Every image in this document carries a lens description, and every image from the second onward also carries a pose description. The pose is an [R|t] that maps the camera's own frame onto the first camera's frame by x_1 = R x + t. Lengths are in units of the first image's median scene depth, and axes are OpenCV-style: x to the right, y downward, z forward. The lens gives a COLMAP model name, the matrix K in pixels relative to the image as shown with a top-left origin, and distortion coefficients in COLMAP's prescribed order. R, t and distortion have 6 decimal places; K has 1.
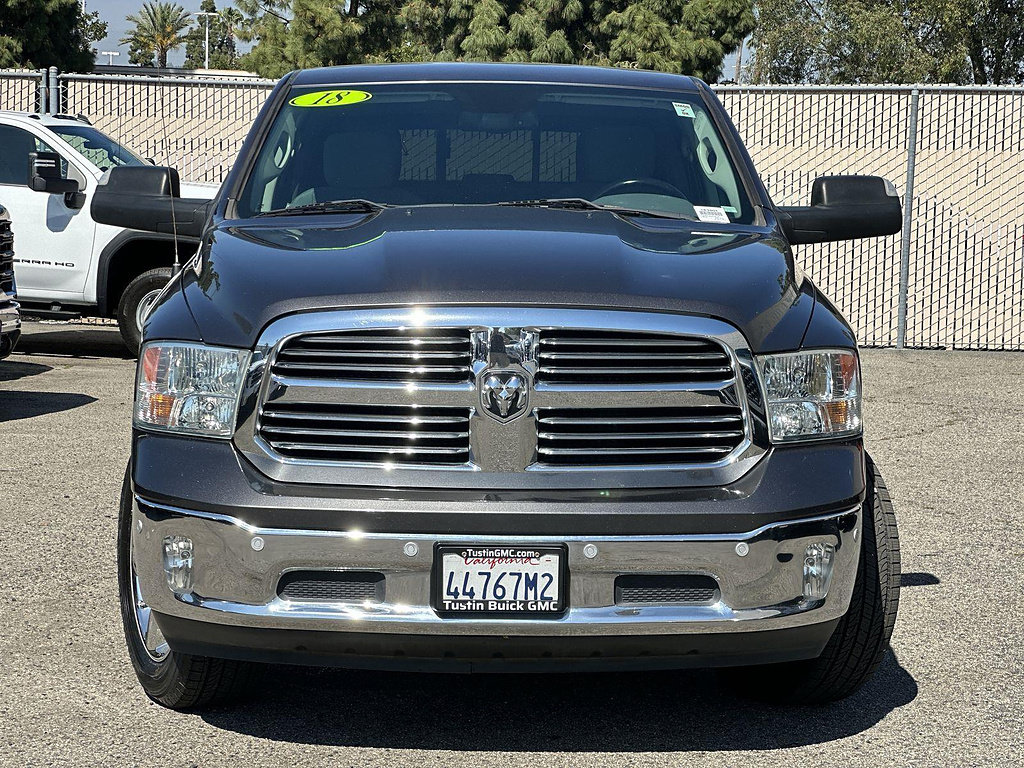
lens RADIAL K [[2220.4, 0, 512.0], [0, 2220.4, 384.0], [0, 0, 1]] dist [-0.010728, 0.388654]
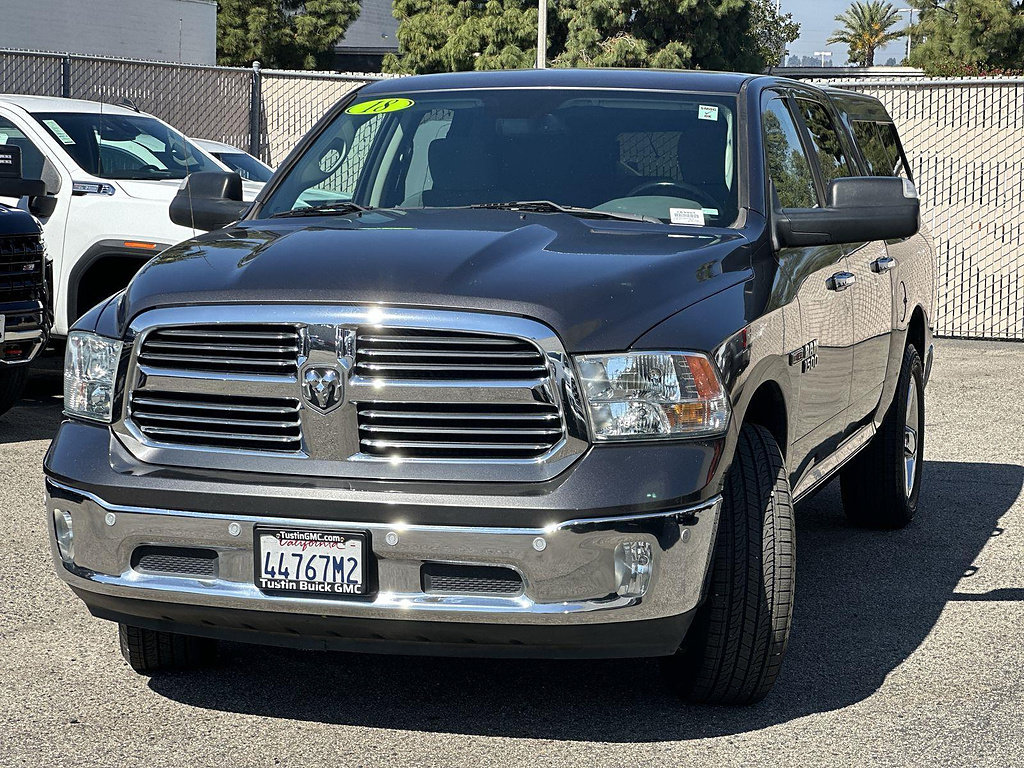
lens RADIAL K [[2220.4, 0, 512.0], [0, 2220.4, 384.0], [0, 0, 1]] dist [-0.010728, 0.388654]
pose [[0.955001, 0.022949, -0.295714, 0.393490], [-0.022656, 0.999734, 0.004417, -0.003574], [0.295737, 0.002481, 0.955266, 0.014368]]
